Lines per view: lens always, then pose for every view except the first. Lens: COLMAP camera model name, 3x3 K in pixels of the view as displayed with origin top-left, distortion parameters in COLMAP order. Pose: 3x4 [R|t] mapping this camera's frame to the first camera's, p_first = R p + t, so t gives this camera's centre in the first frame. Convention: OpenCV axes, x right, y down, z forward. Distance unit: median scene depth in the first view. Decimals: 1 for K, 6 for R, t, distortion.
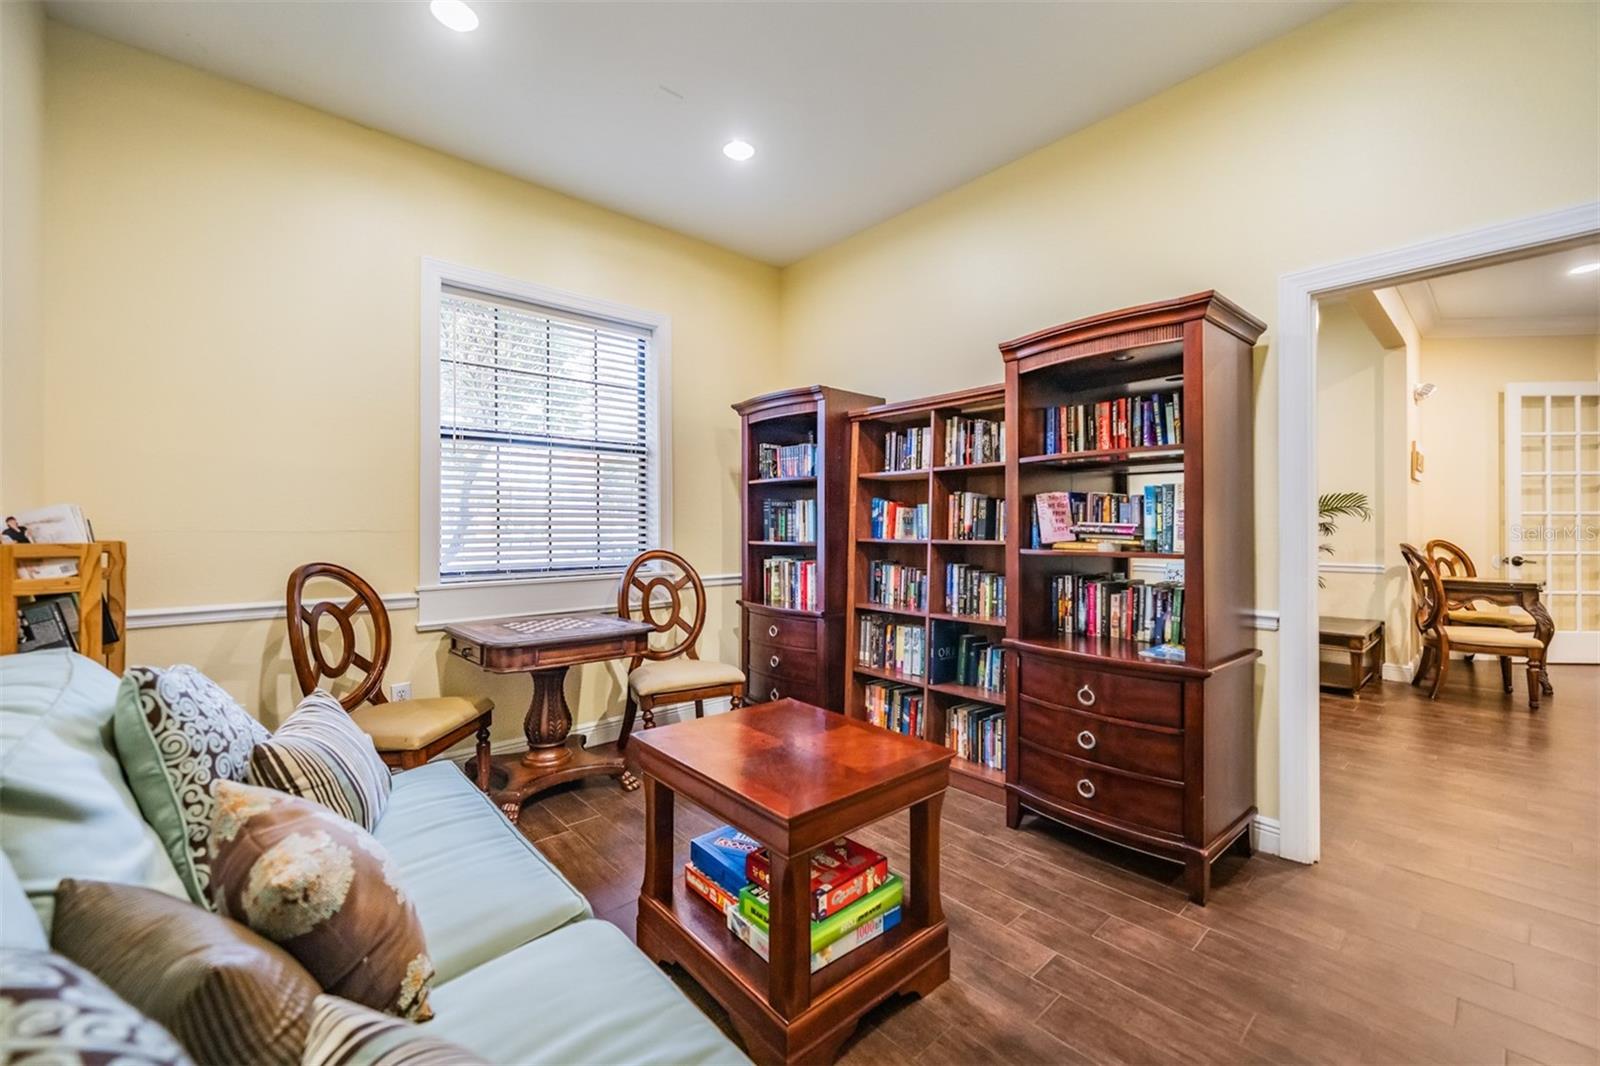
lens RADIAL K [[640.7, 0, 812.3], [0, 640.7, 527.1], [0, 0, 1]] dist [0.000136, -0.000086]
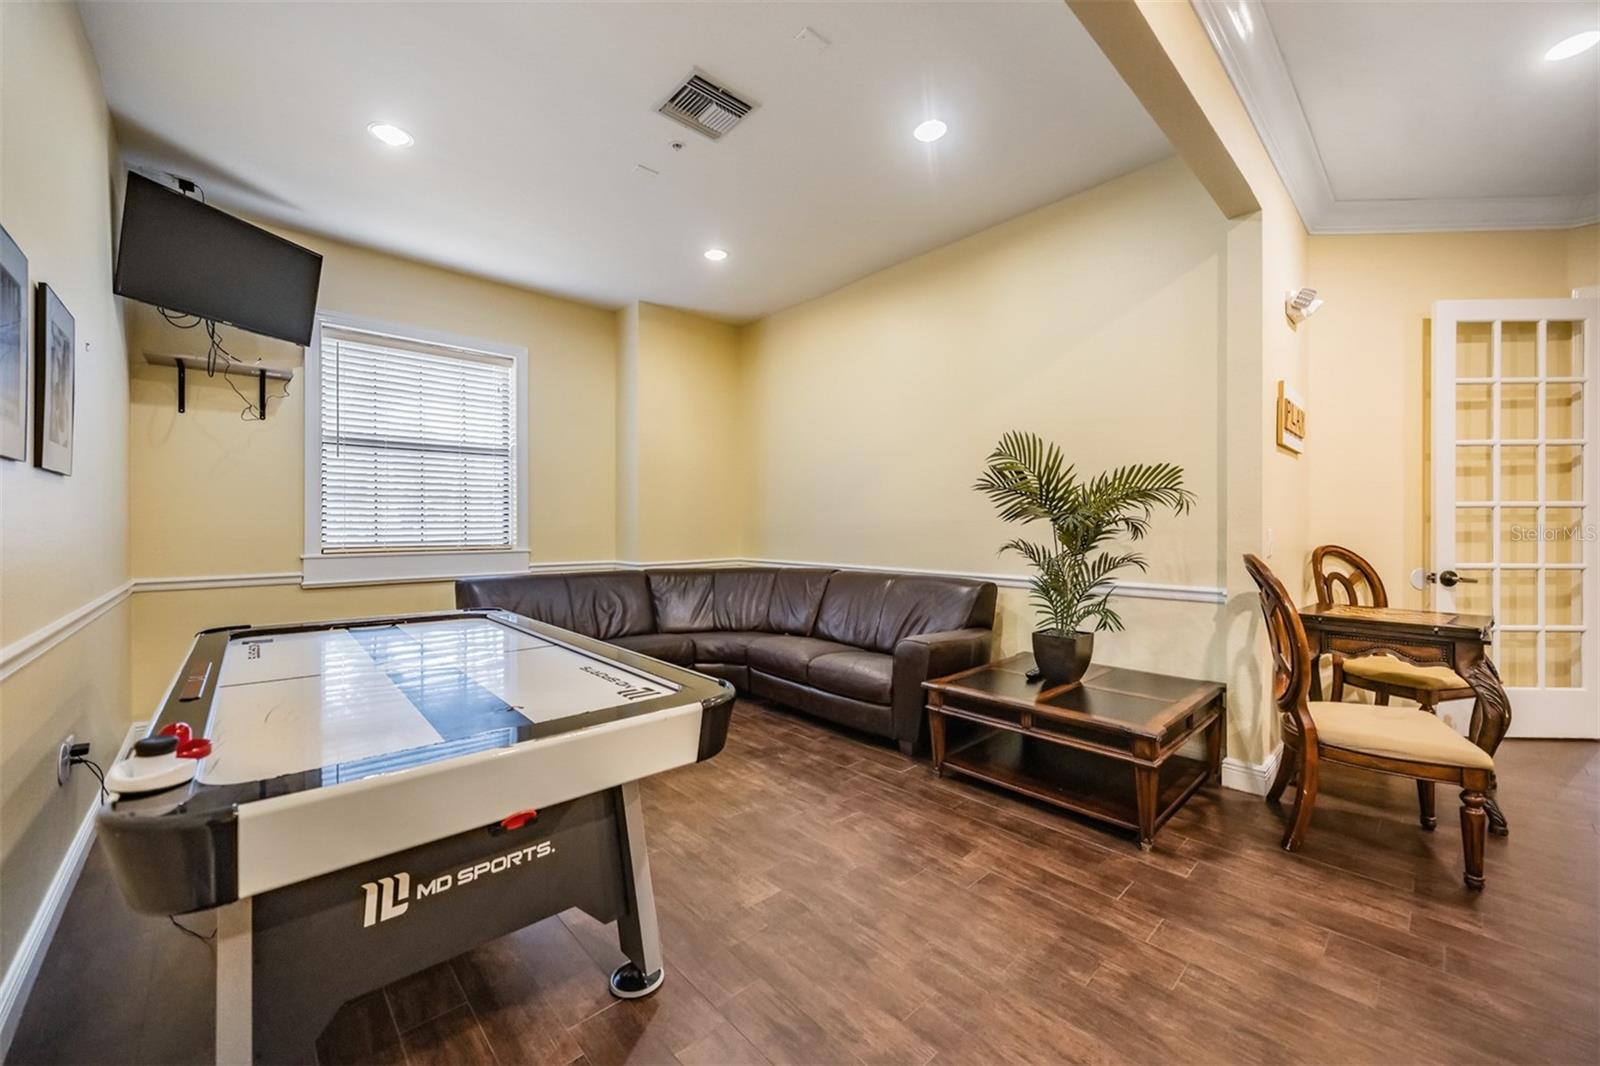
lens RADIAL K [[640.7, 0, 788.4], [0, 640.7, 526.4], [0, 0, 1]] dist [0.000136, -0.000086]
pose [[0.999618, 0.002277, 0.027529, 0.423127], [-0.002392, 0.999989, 0.004156, -0.000442], [-0.027519, -0.004220, 0.999612, 0.378470]]
